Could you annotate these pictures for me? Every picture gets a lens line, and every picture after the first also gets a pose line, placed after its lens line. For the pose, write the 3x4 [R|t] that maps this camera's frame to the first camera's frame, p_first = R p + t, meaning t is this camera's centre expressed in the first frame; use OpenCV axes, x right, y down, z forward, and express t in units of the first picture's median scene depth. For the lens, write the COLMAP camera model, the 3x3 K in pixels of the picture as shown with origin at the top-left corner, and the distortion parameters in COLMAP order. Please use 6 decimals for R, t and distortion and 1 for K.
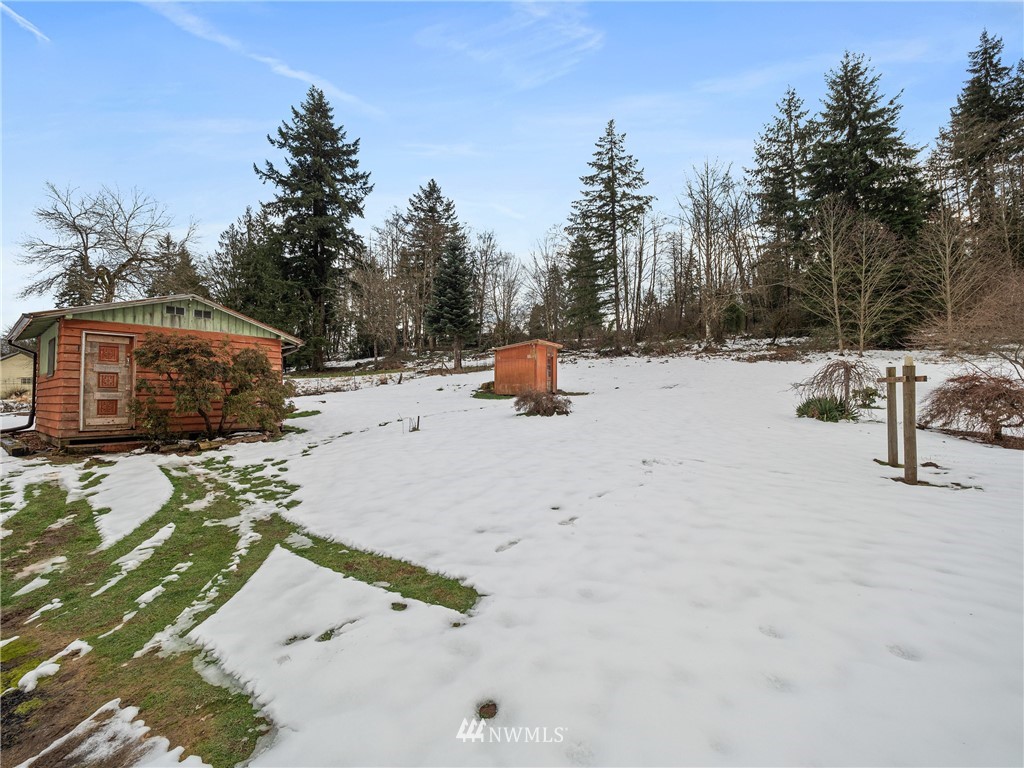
lens RADIAL K [[438.3, 0, 512.0], [0, 438.3, 384.0], [0, 0, 1]] dist [-0.006969, 0.000367]
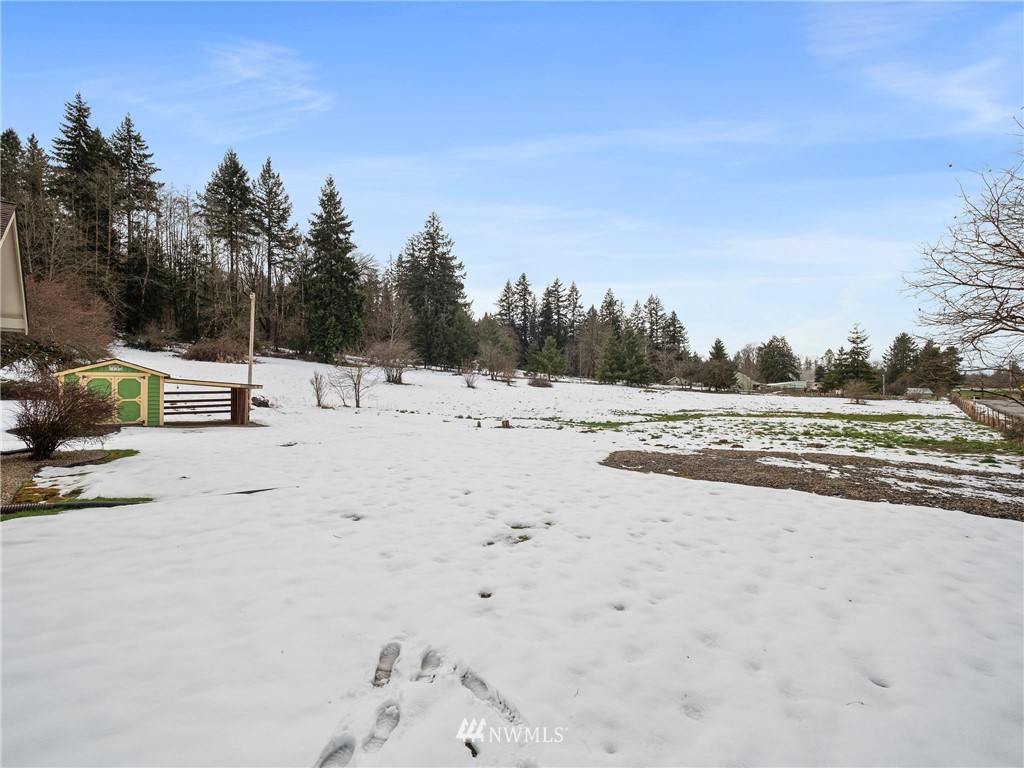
lens RADIAL K [[429.0, 0, 508.1], [0, 429.0, 376.5], [0, 0, 1]] dist [-0.008881, 0.000372]
pose [[0.177554, 0.026317, 0.983759, 0.110497], [-0.013275, 0.999615, -0.024345, 0.009584], [-0.984021, -0.008737, 0.177835, -0.354087]]
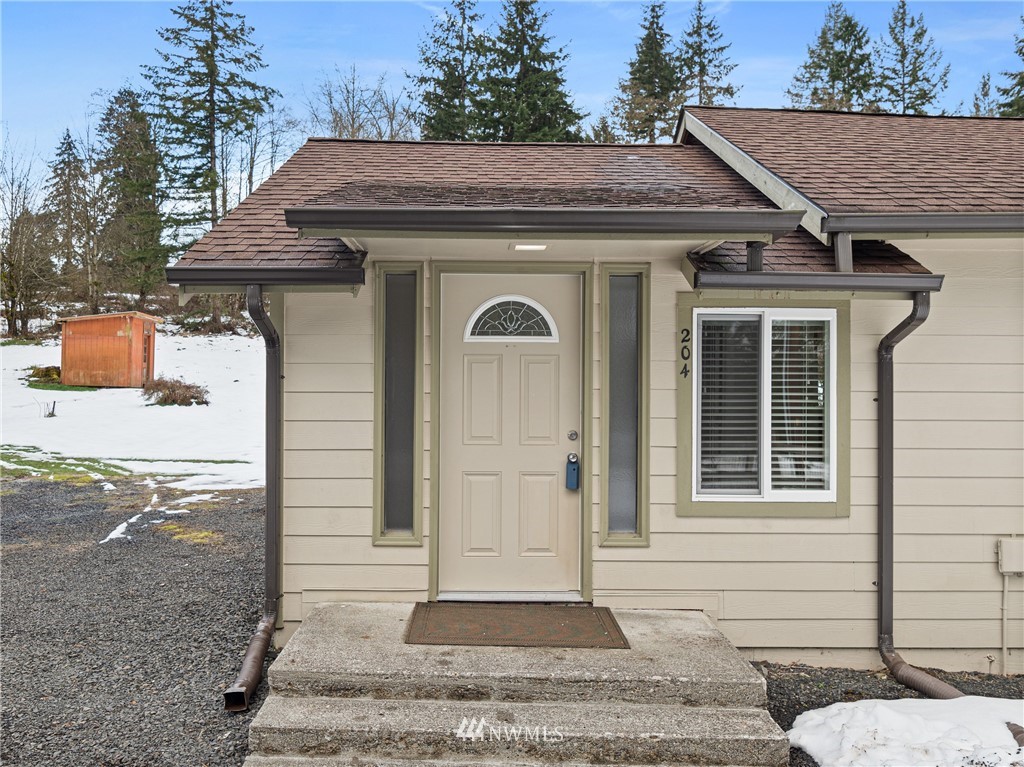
lens RADIAL K [[826.2, 0, 497.5], [0, 826.2, 401.6], [0, 0, 1]] dist [-0.006700, -0.012410]
pose [[0.824481, 0.013035, 0.565739, -0.077231], [-0.026478, 0.999528, 0.015557, 0.004248], [-0.565269, -0.027806, 0.824438, -0.172381]]
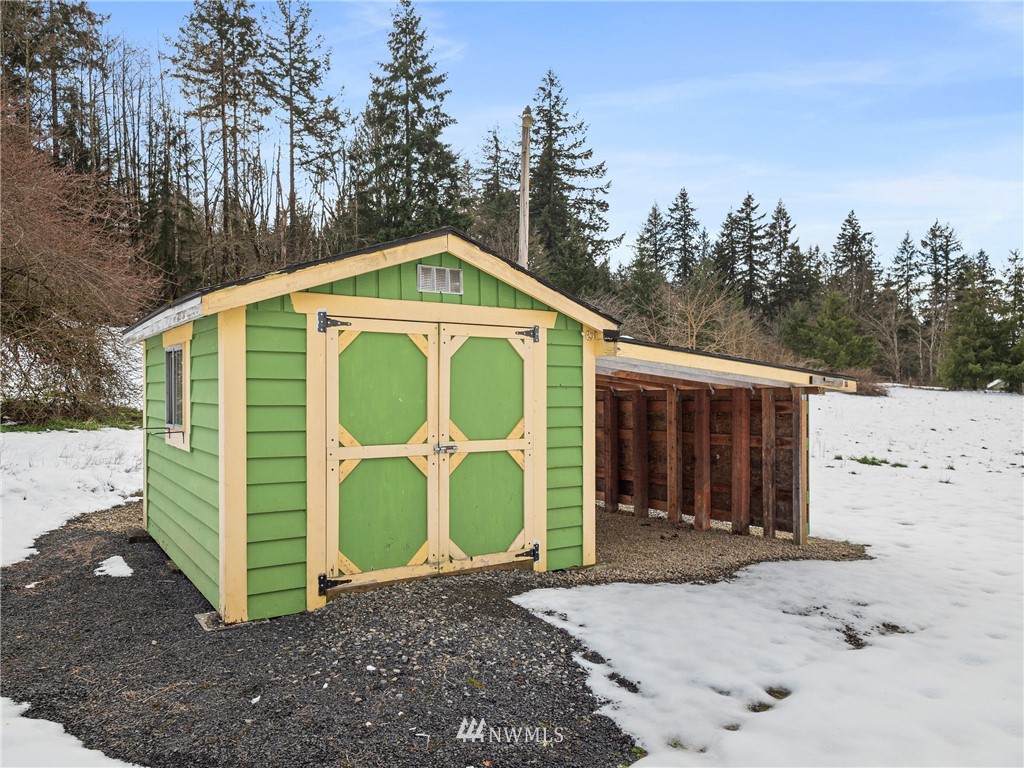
lens RADIAL K [[720.0, 0, 494.8], [0, 720.0, 390.7], [0, 0, 1]] dist [0.005484, 0.000399]
pose [[0.317313, 0.011434, 0.948252, 0.247645], [-0.017250, 0.999831, -0.006283, 0.014722], [-0.948164, -0.014364, 0.317456, -0.100994]]
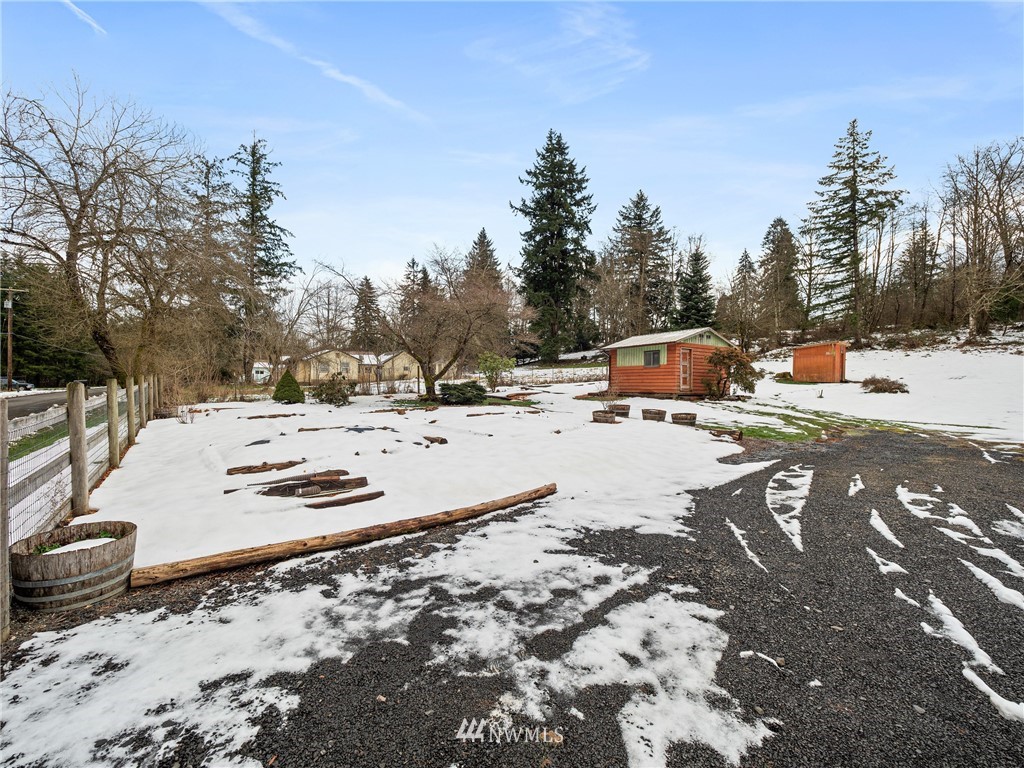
lens RADIAL K [[429.5, 0, 512.0], [0, 429.5, 384.0], [0, 0, 1]] dist [-0.000442, -0.005279]
pose [[0.937903, 0.018385, -0.346409, -0.146622], [-0.011176, 0.999678, 0.022797, 0.004110], [0.346717, -0.017511, 0.937806, -0.203415]]
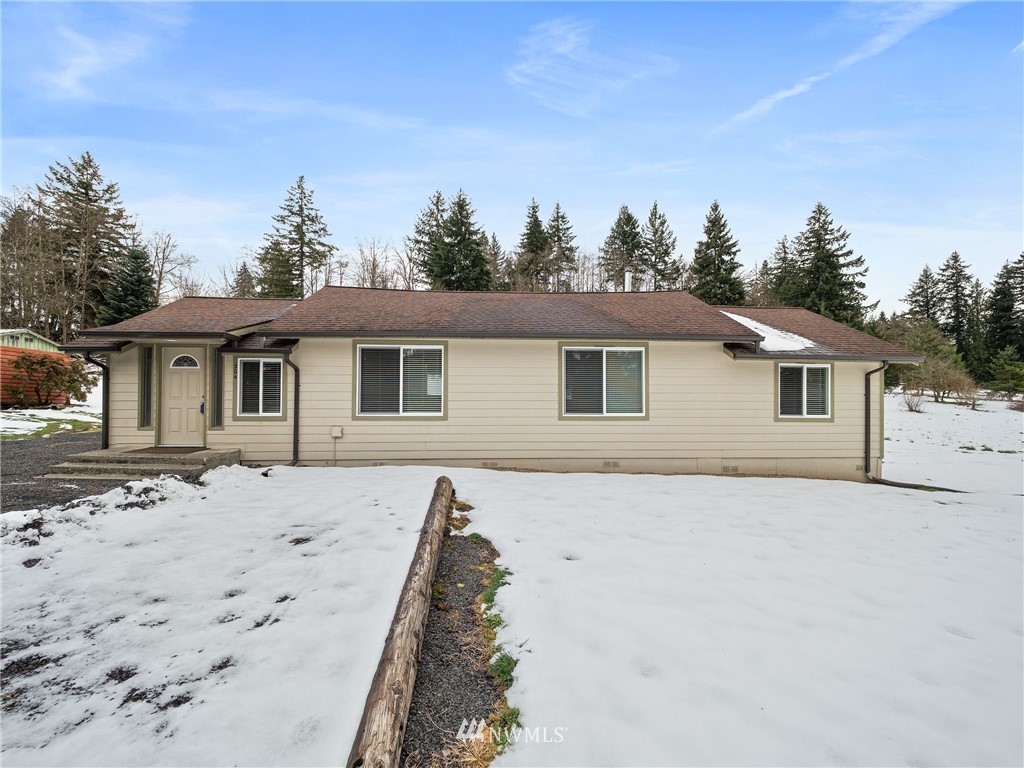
lens RADIAL K [[434.1, 0, 506.7], [0, 434.1, 398.7], [0, 0, 1]] dist [-0.009663, -0.000380]
pose [[0.796519, 0.020023, 0.604282, -0.031611], [-0.024451, 0.999701, -0.000896, 0.007044], [-0.604119, -0.014062, 0.796770, -0.279811]]
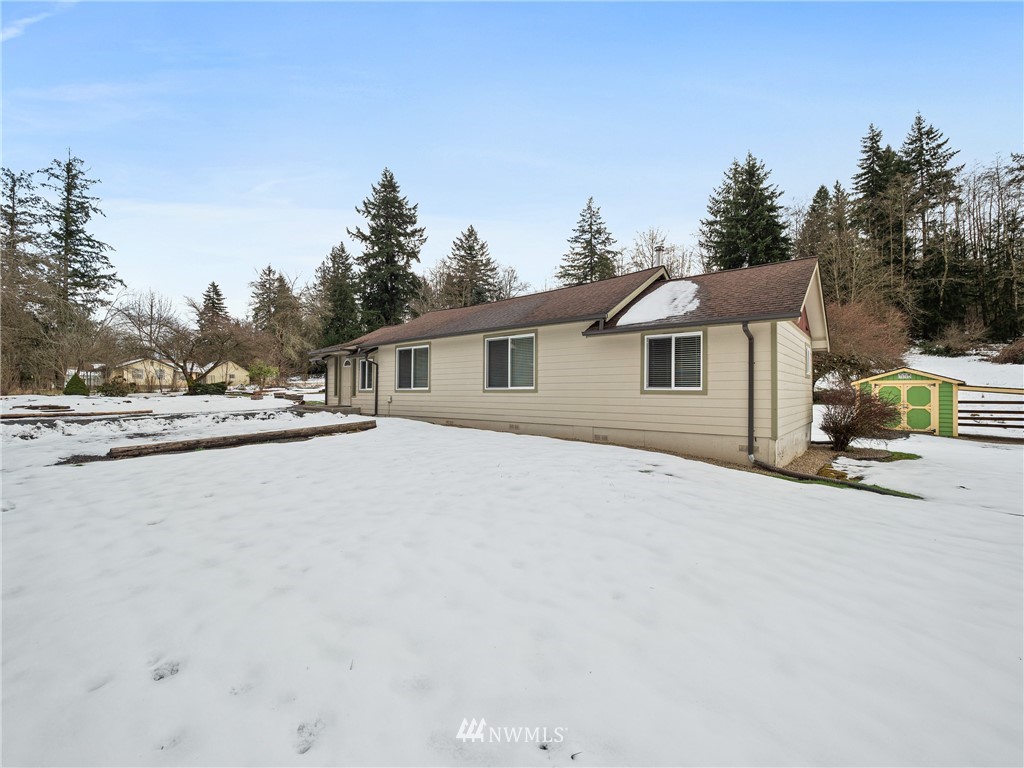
lens RADIAL K [[429.3, 0, 503.4], [0, 429.3, 387.8], [0, 0, 1]] dist [-0.001495, 0.000056]
pose [[0.992833, 0.013051, -0.118792, 0.103858], [-0.012469, 0.999906, 0.005645, 0.010217], [0.118854, -0.004124, 0.992903, -0.371913]]
